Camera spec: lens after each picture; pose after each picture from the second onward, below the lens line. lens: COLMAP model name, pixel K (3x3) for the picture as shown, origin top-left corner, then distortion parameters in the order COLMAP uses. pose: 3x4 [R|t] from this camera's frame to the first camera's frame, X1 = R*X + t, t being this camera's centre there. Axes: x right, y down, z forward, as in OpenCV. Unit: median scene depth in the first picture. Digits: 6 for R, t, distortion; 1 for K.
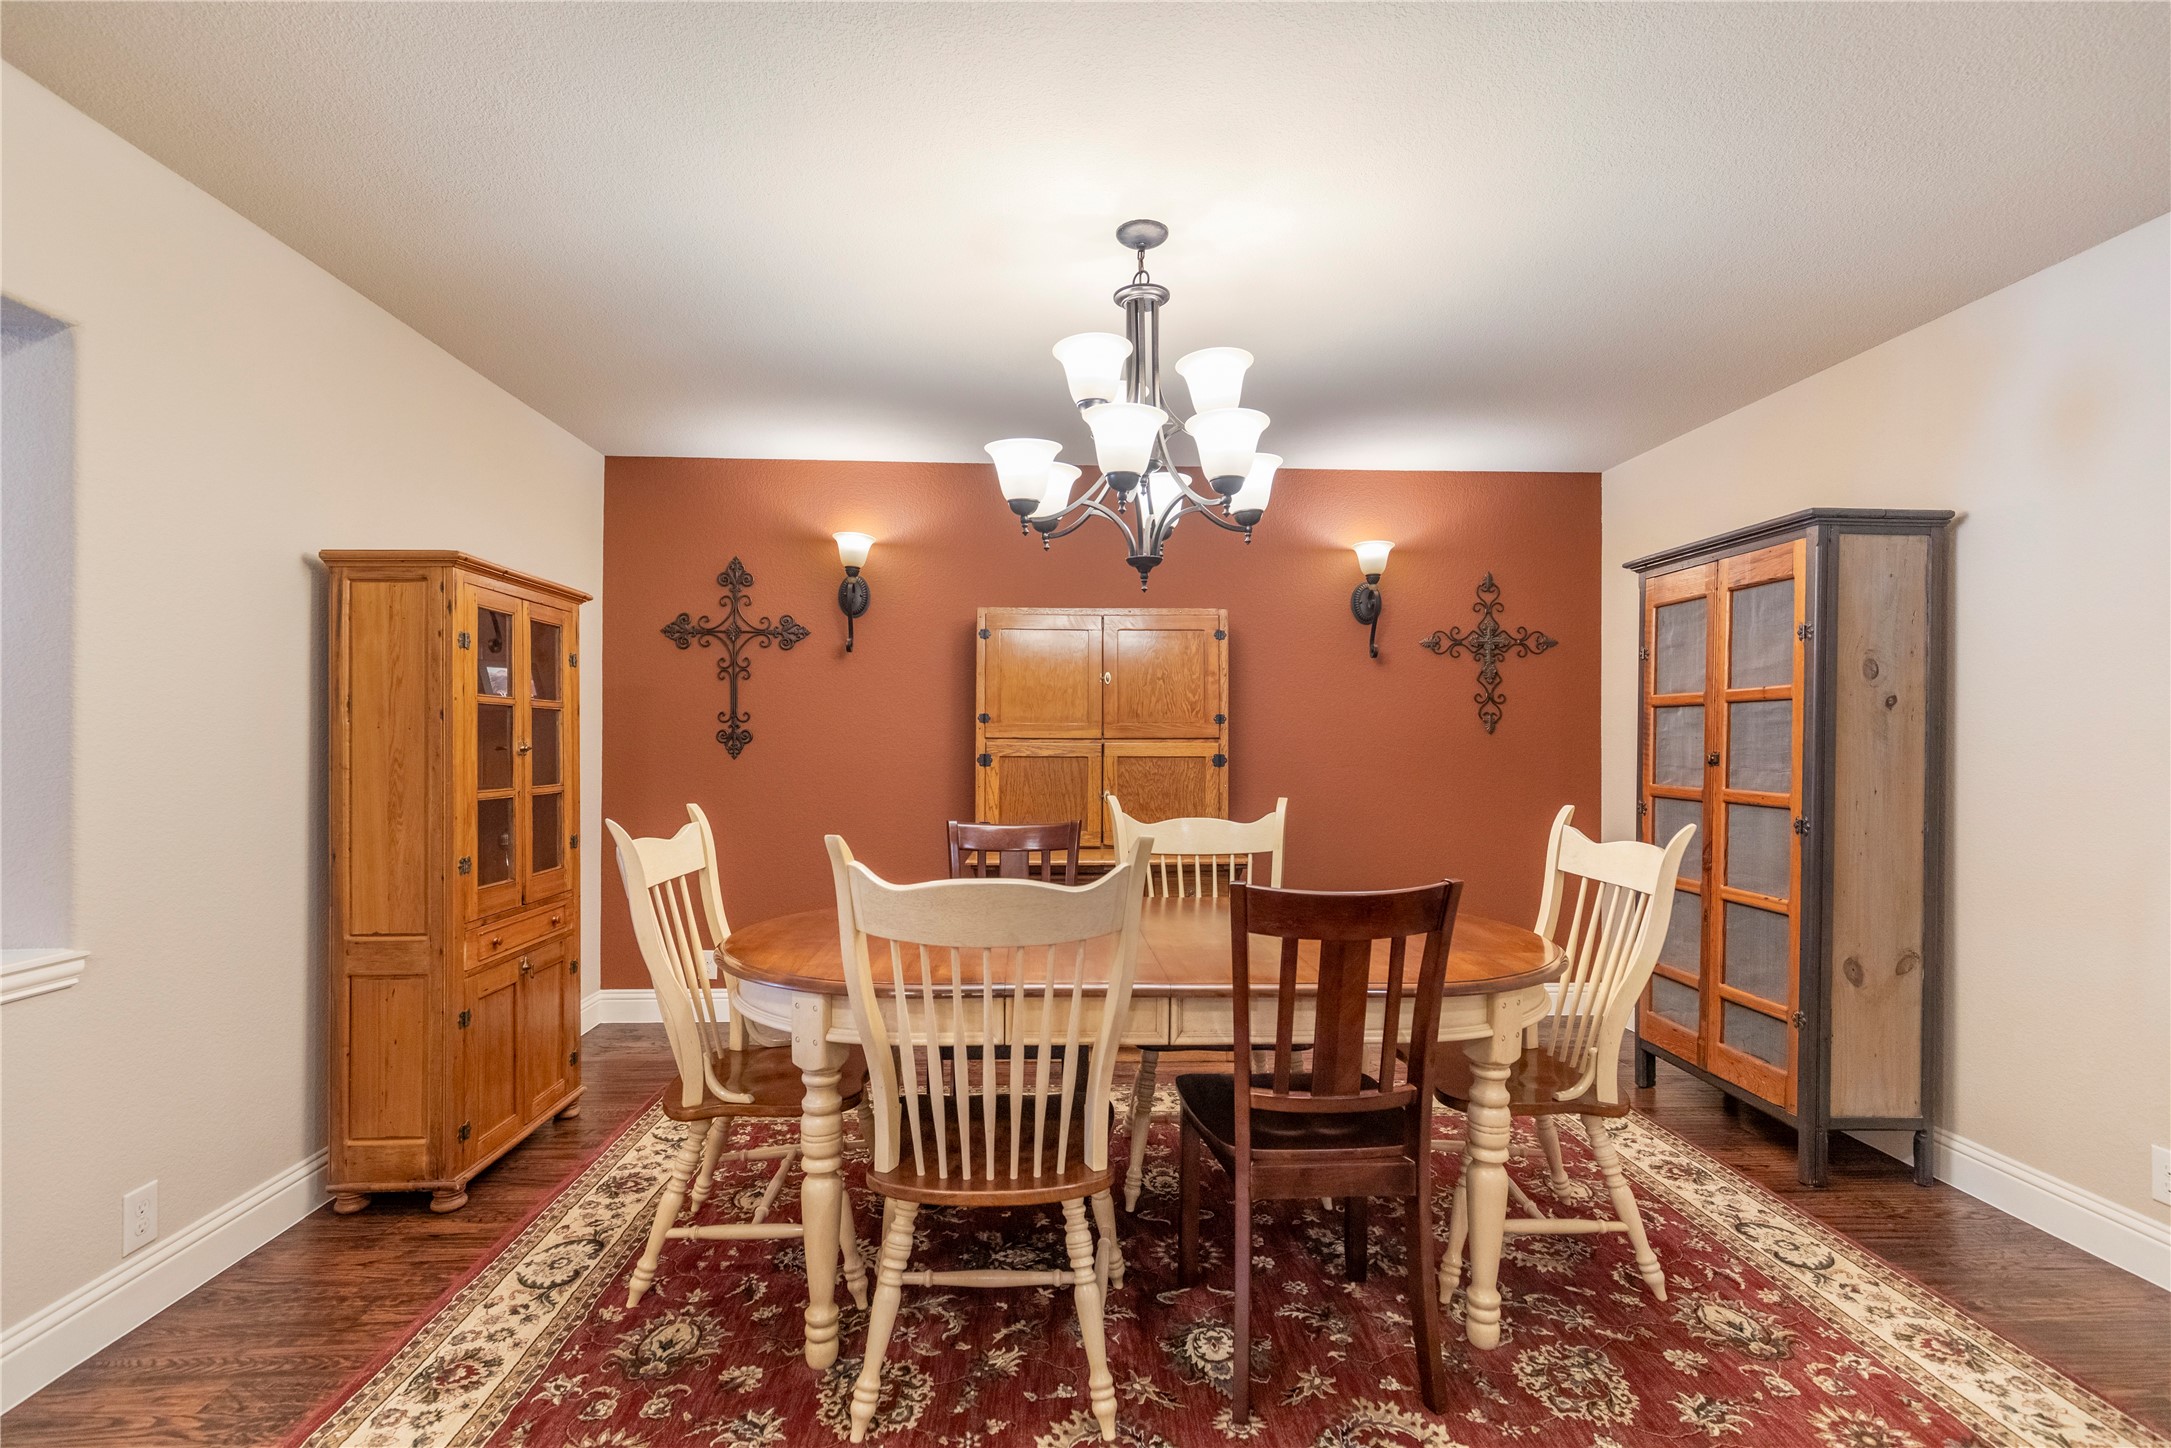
lens RADIAL K [[1001.0, 0, 1085.7], [0, 1001.0, 732.0], [0, 0, 1]] dist [0.000638, 0.000029]
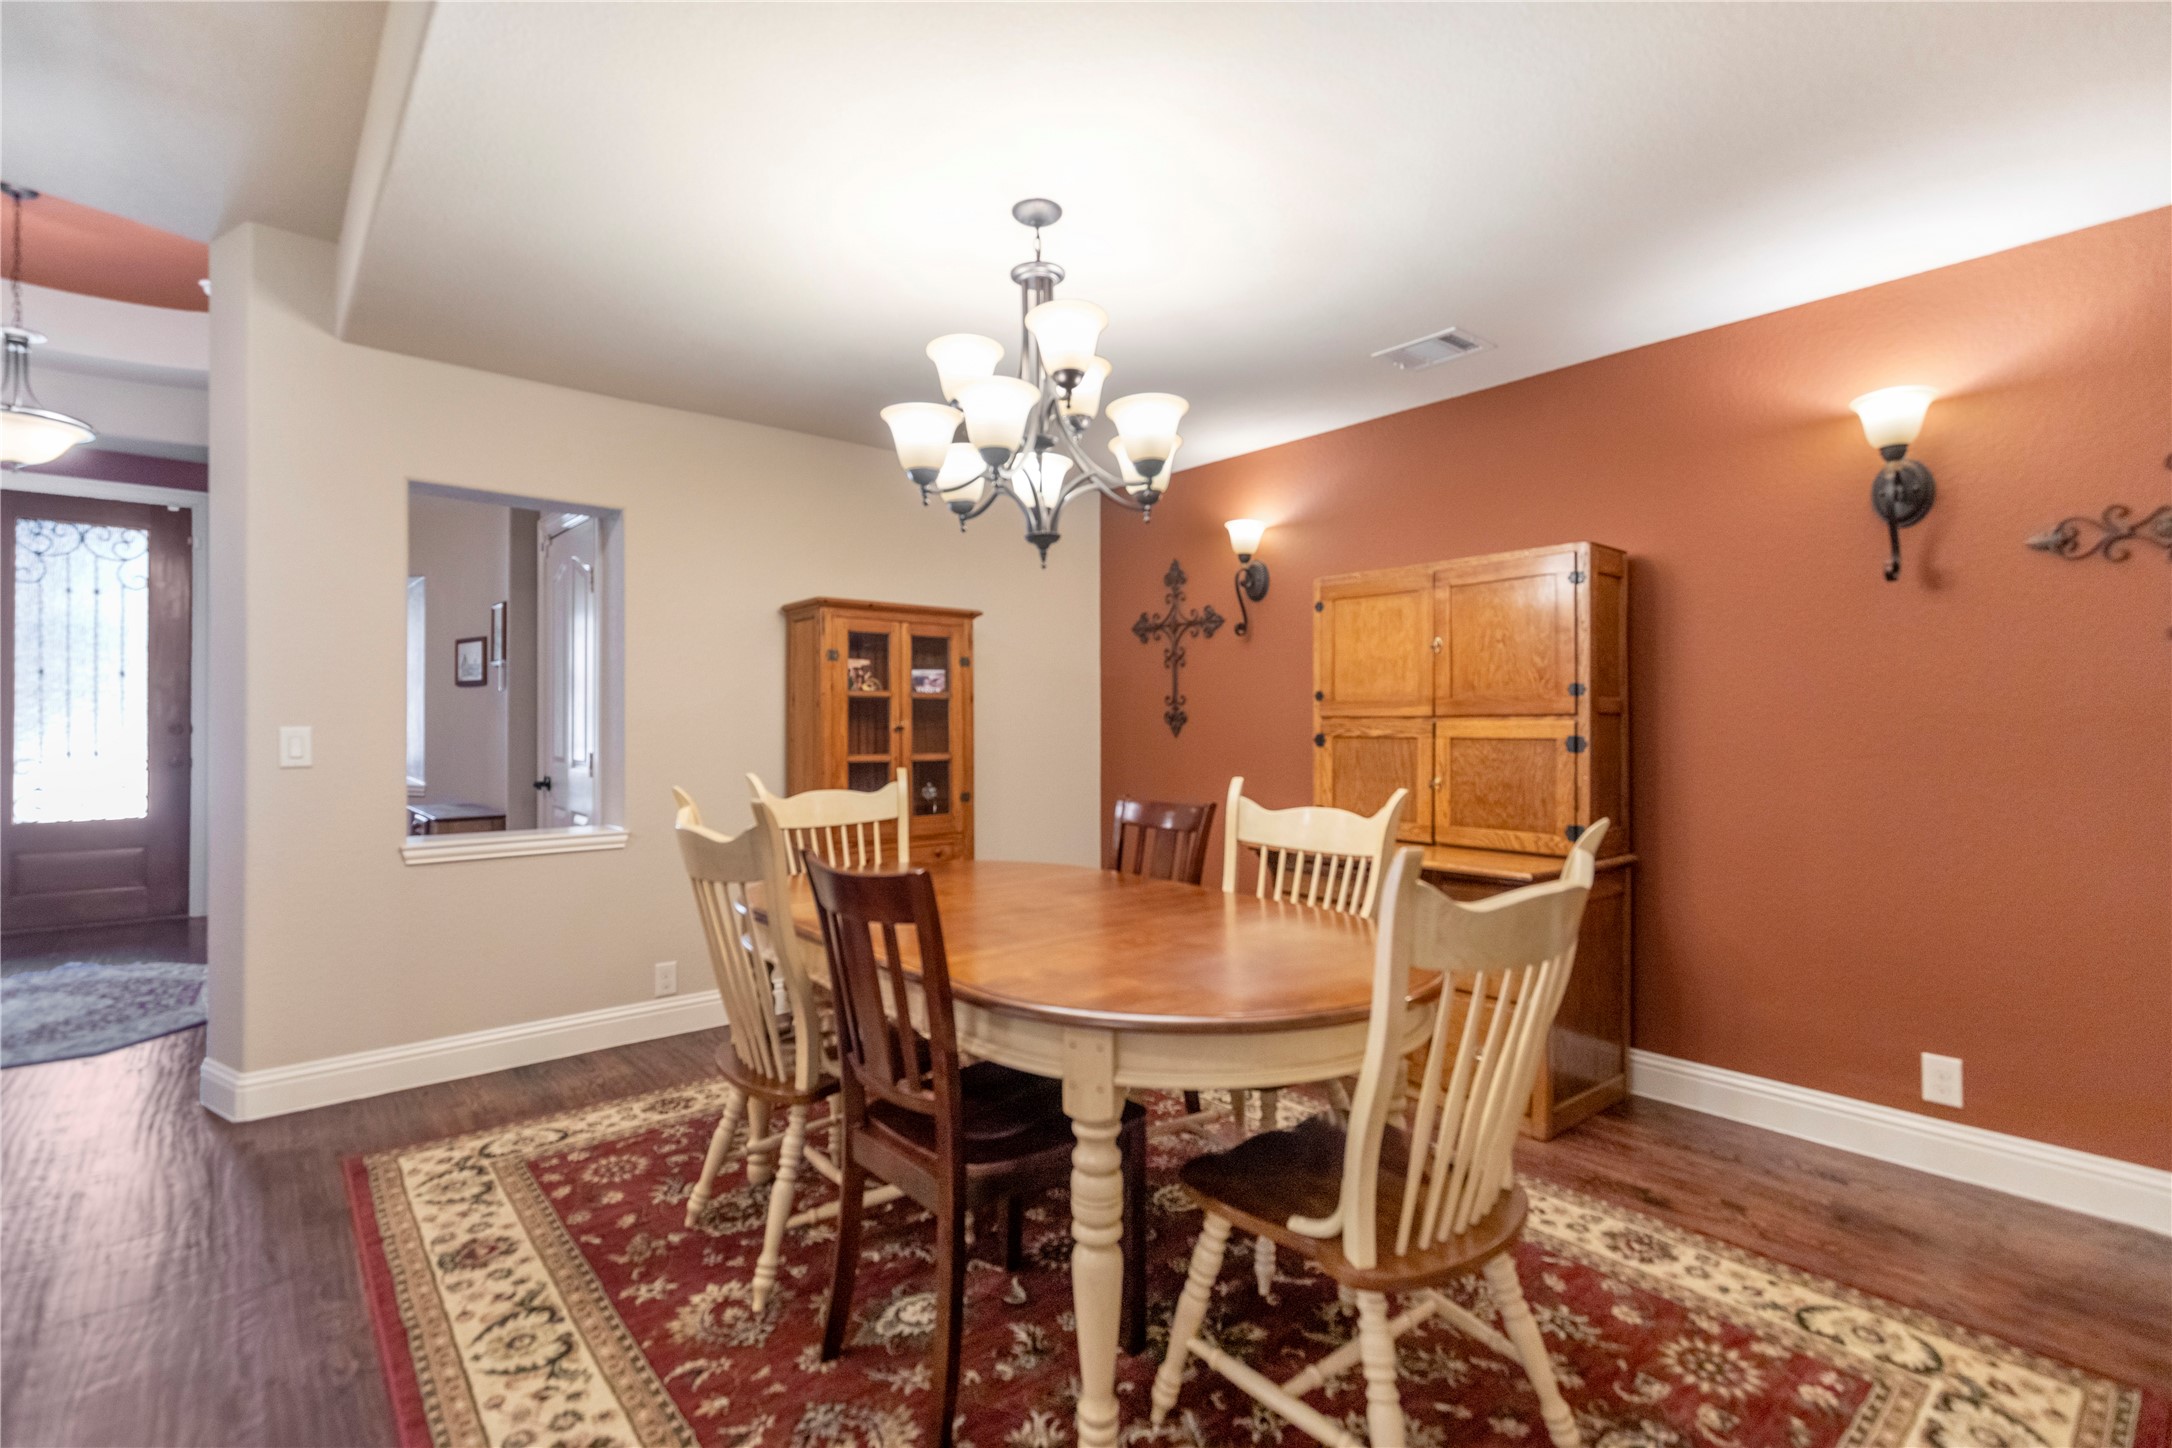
lens RADIAL K [[983.2, 0, 1078.2], [0, 983.2, 714.9], [0, 0, 1]] dist [-0.000946, -0.000168]
pose [[0.604442, -0.009535, -0.796592, 0.497517], [0.008223, 0.999950, -0.005730, 0.007513], [0.796606, -0.003087, 0.604491, 0.255894]]
